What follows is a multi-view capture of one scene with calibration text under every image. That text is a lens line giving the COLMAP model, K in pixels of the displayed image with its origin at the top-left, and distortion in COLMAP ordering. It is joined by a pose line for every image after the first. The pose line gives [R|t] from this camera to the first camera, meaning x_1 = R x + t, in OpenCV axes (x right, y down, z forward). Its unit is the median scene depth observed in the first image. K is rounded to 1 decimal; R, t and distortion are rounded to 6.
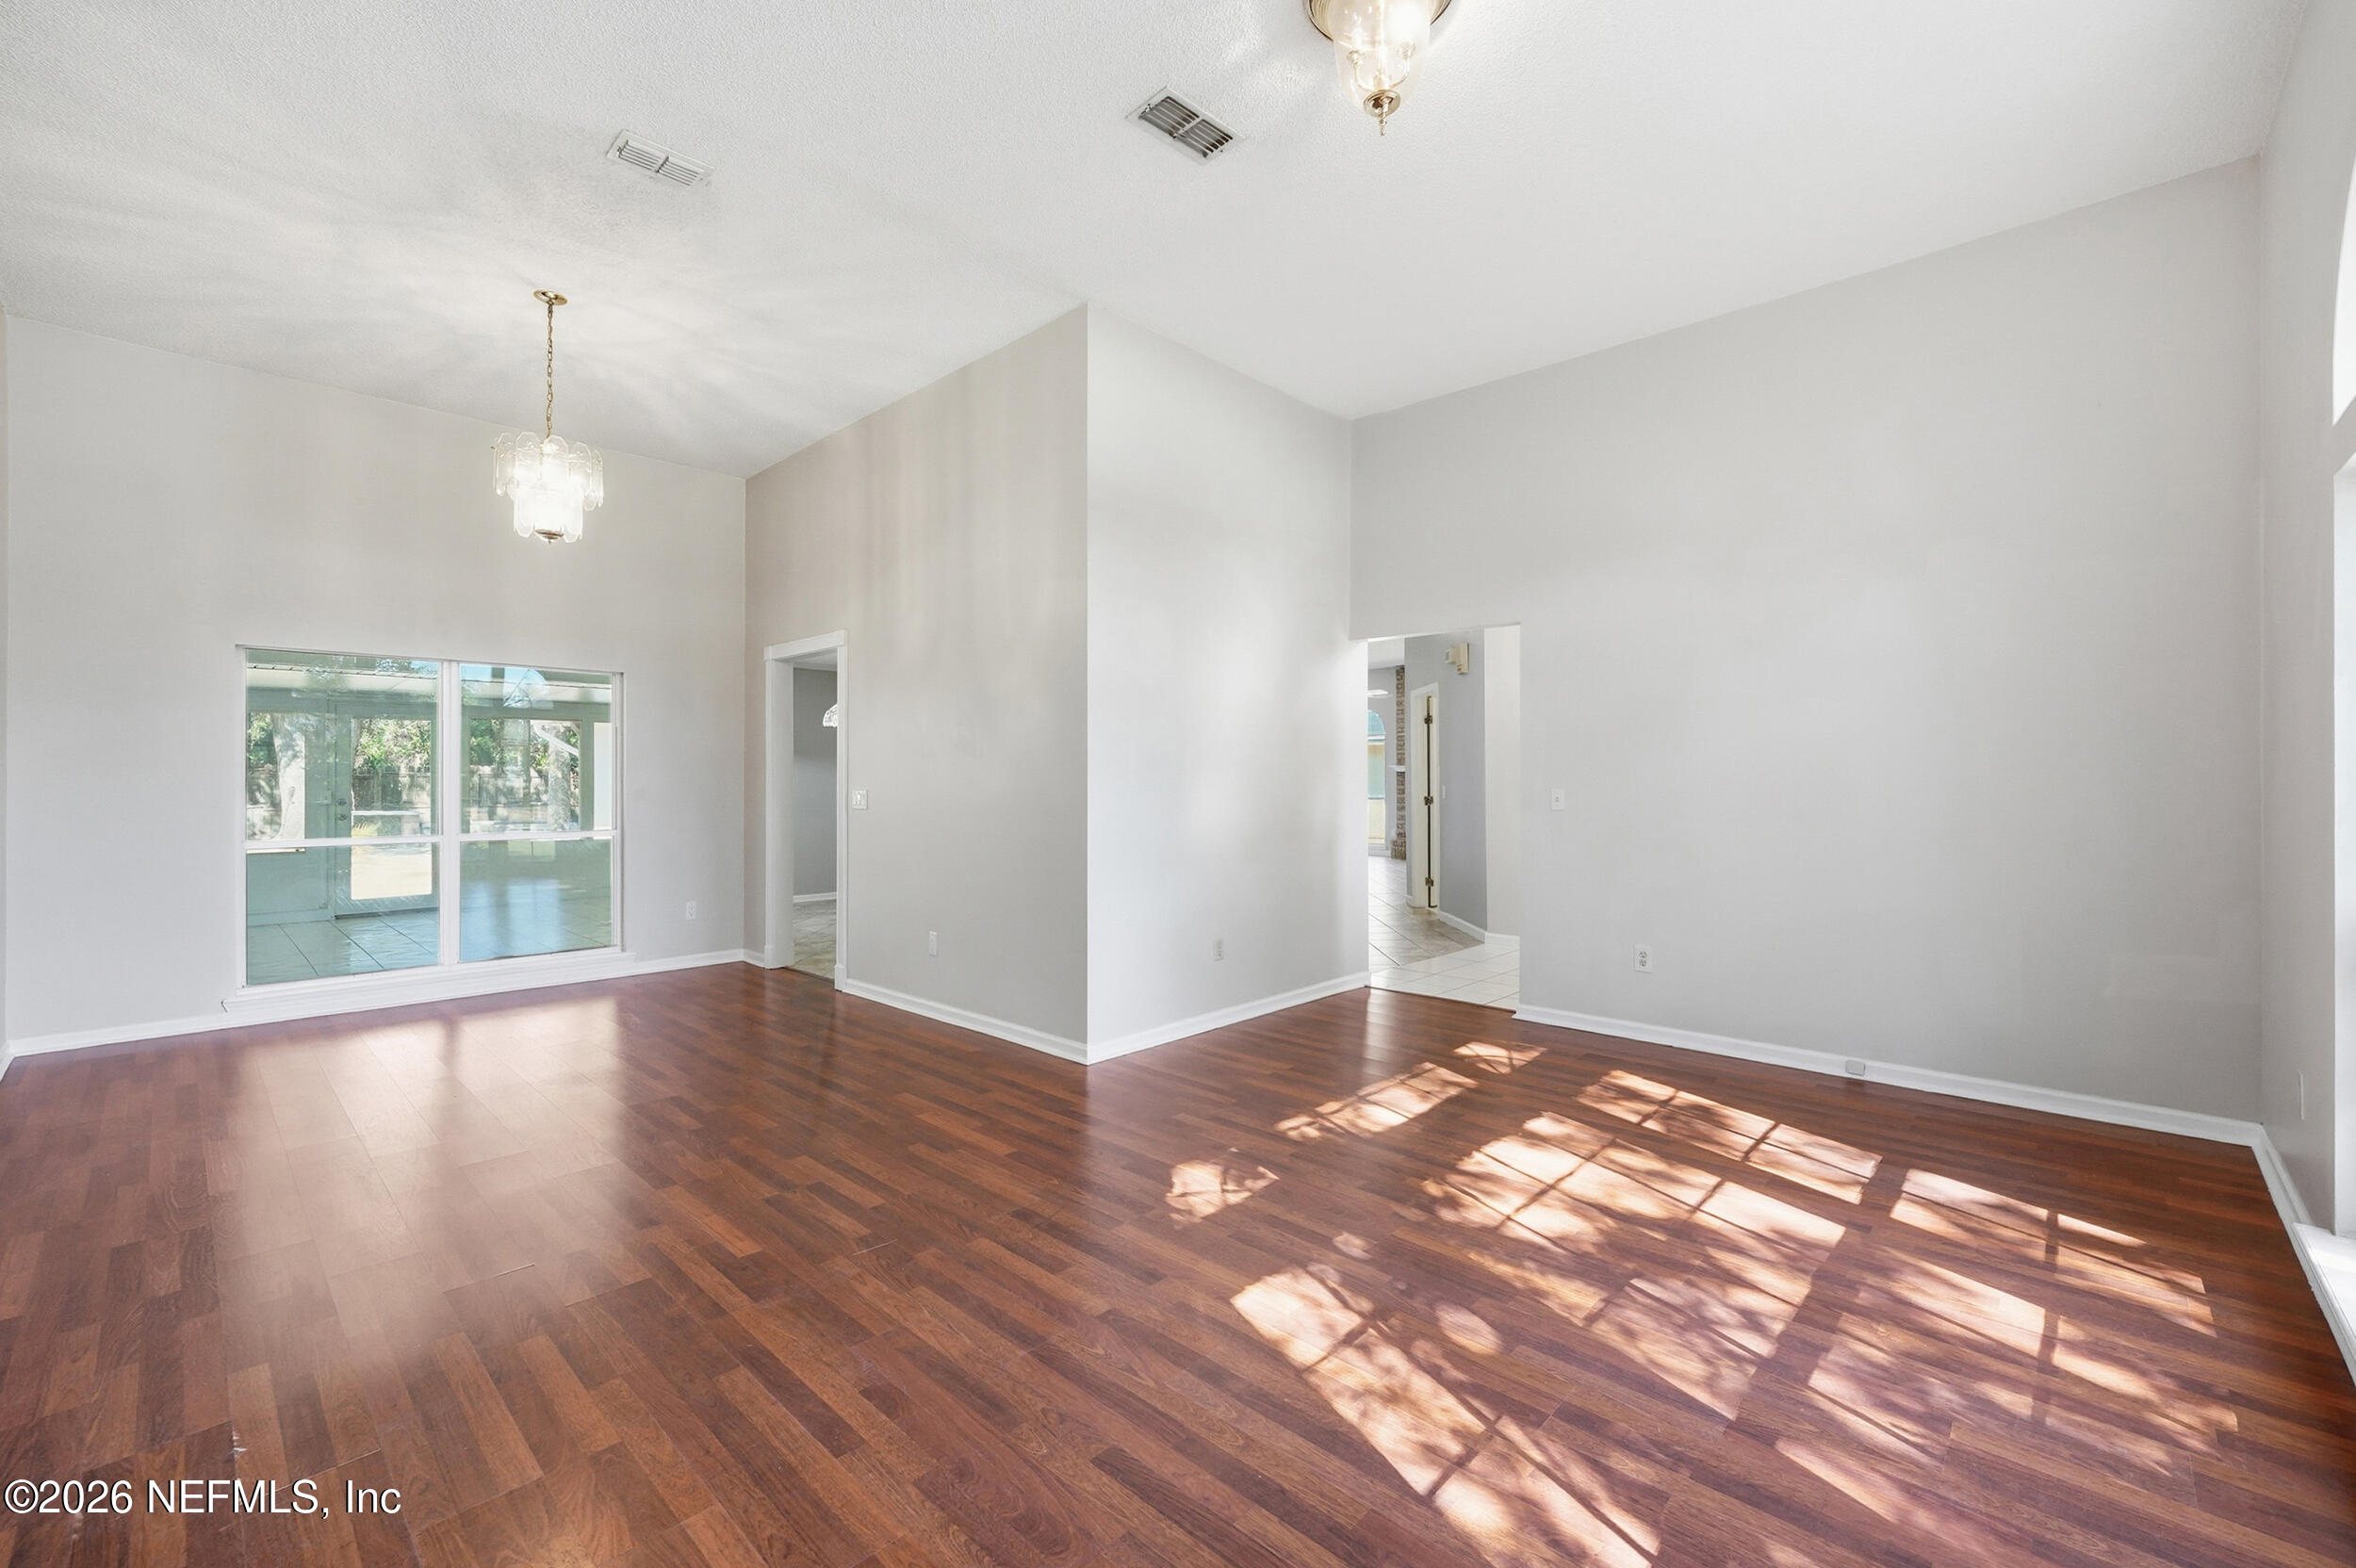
lens RADIAL K [[960.1, 0, 1181.0], [0, 960.1, 780.3], [0, 0, 1]] dist [-0.001708, -0.000380]
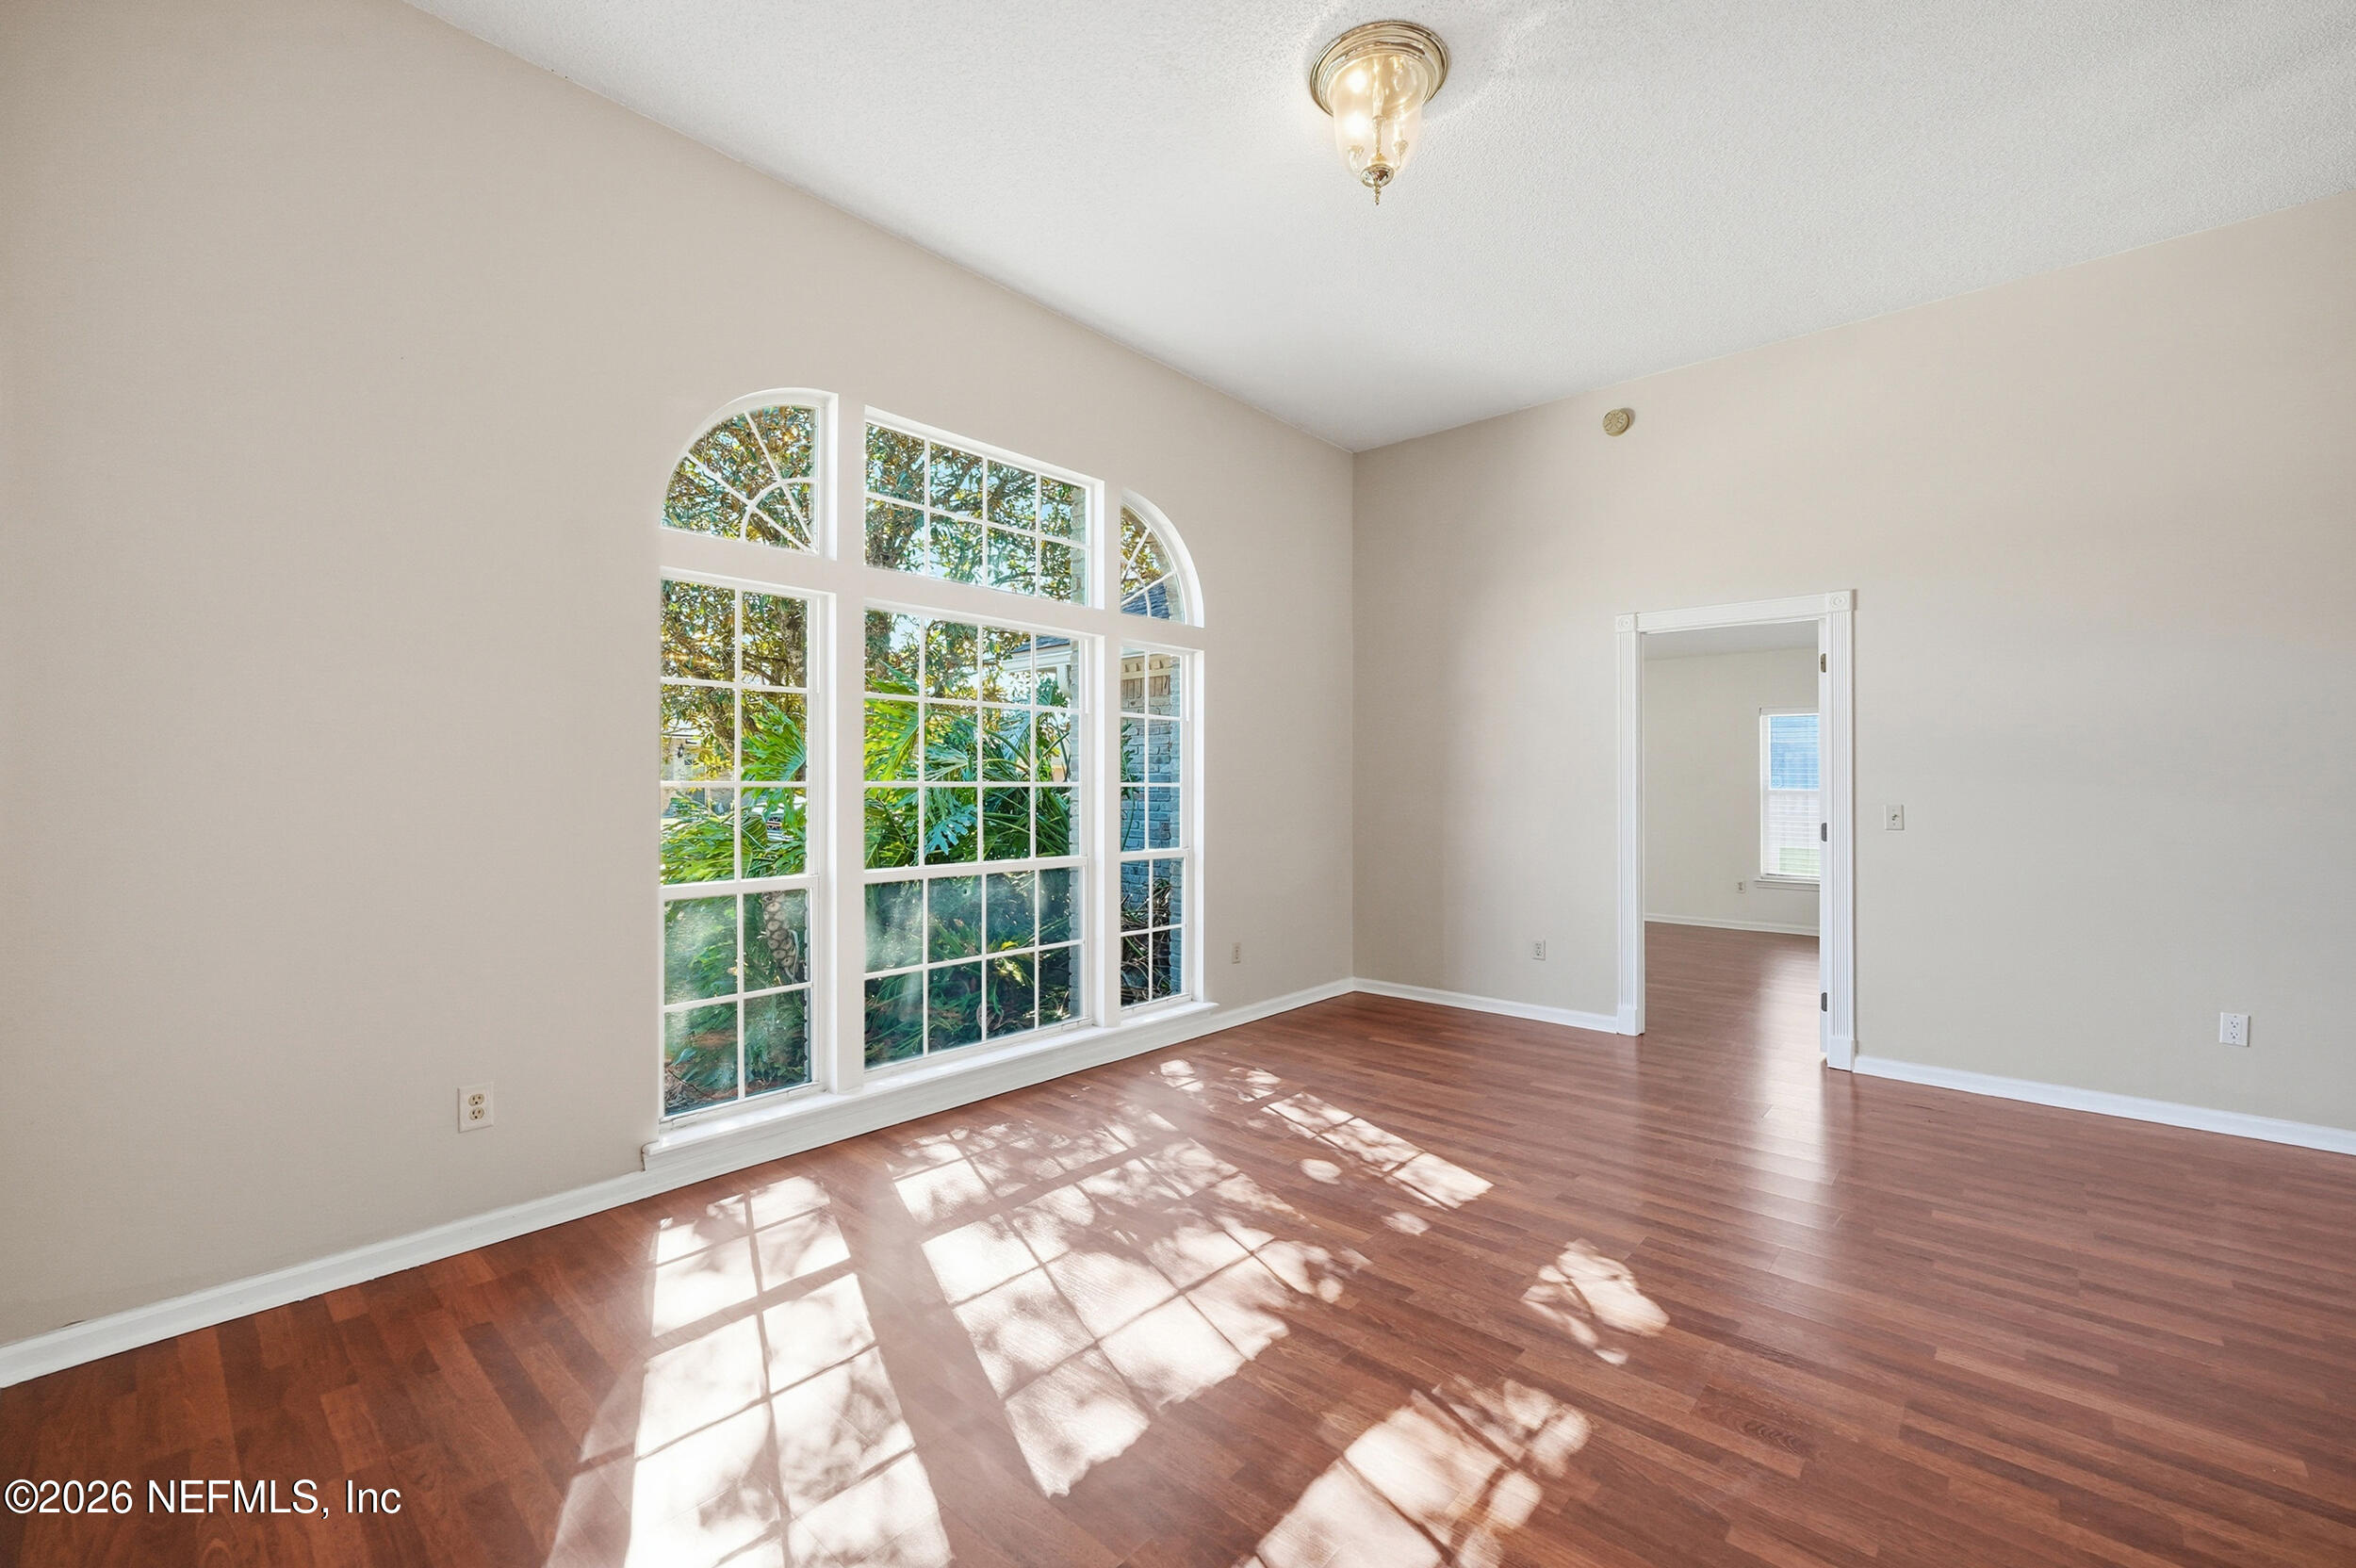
lens RADIAL K [[960.1, 0, 1174.8], [0, 960.1, 782.1], [0, 0, 1]] dist [-0.001708, -0.000380]
pose [[-0.999737, -0.001049, -0.022921, 0.483562], [-0.001062, 0.999999, 0.000586, -0.018829], [0.022920, 0.000610, -0.999737, 2.138703]]
